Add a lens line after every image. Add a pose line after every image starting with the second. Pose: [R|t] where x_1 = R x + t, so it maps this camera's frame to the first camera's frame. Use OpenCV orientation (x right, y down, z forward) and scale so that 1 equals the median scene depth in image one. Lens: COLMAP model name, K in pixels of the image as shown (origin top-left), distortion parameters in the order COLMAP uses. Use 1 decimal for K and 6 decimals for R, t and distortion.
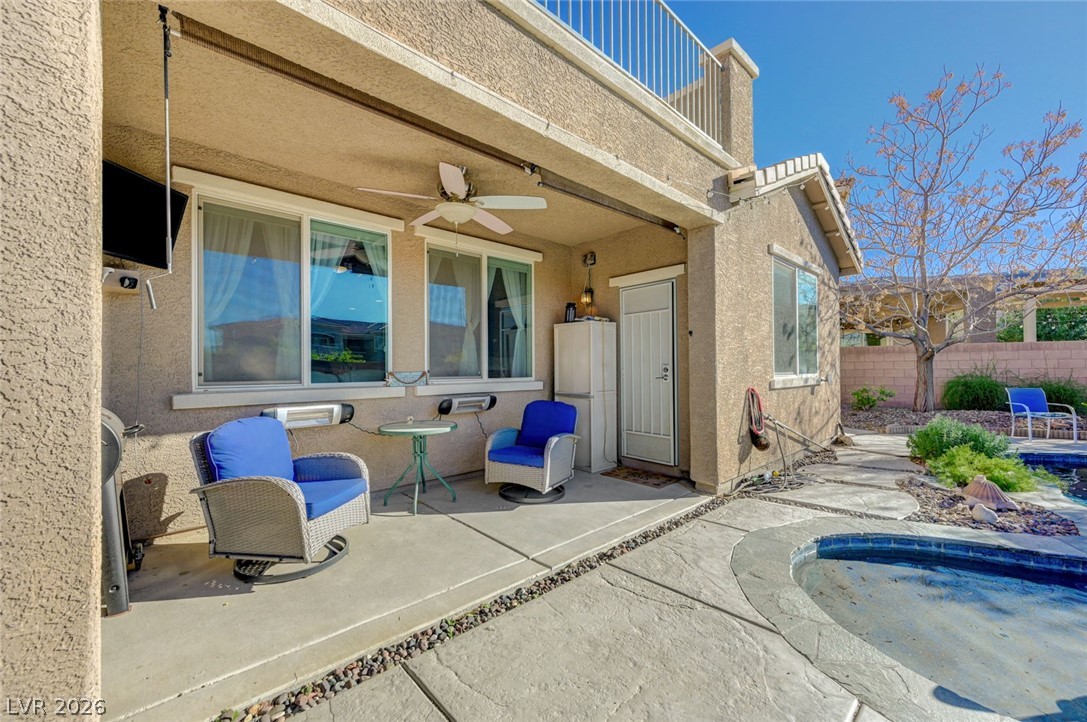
lens RADIAL K [[429.3, 0, 546.6], [0, 429.3, 364.0], [0, 0, 1]] dist [0.004921, 0.000069]
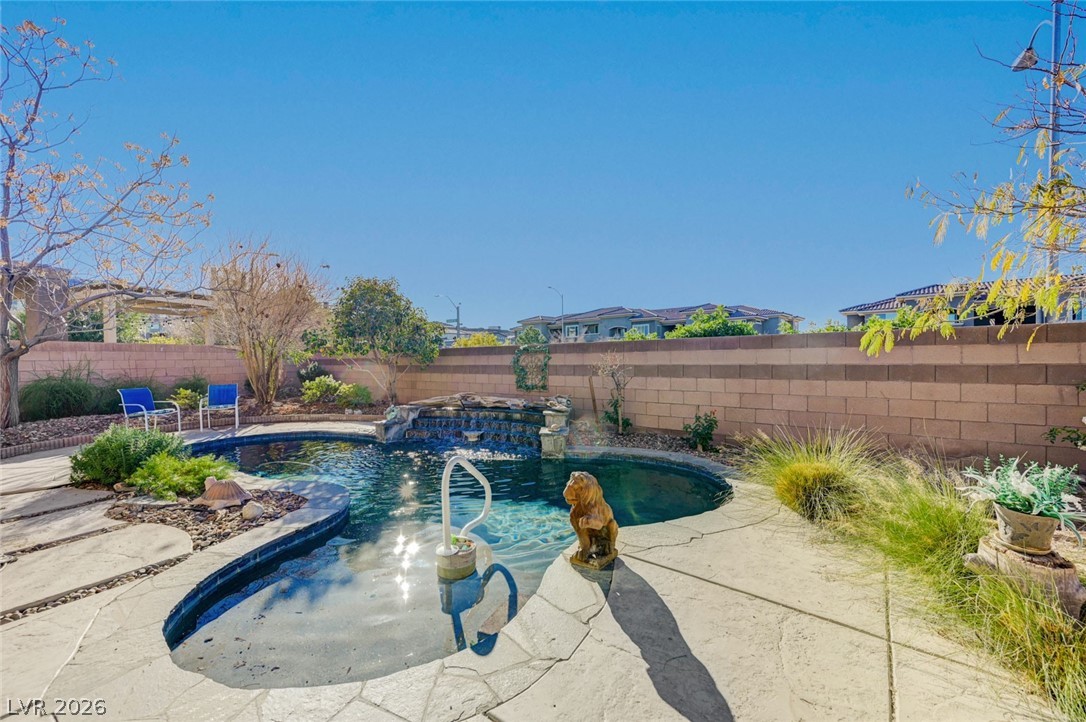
lens RADIAL K [[428.9, 0, 550.5], [0, 428.9, 362.3], [0, 0, 1]] dist [0.004921, 0.000069]
pose [[-0.170580, 0.005039, 0.985331, -0.123722], [-0.000471, 0.999986, -0.005195, -0.002843], [-0.985344, -0.001350, -0.170575, 0.460953]]
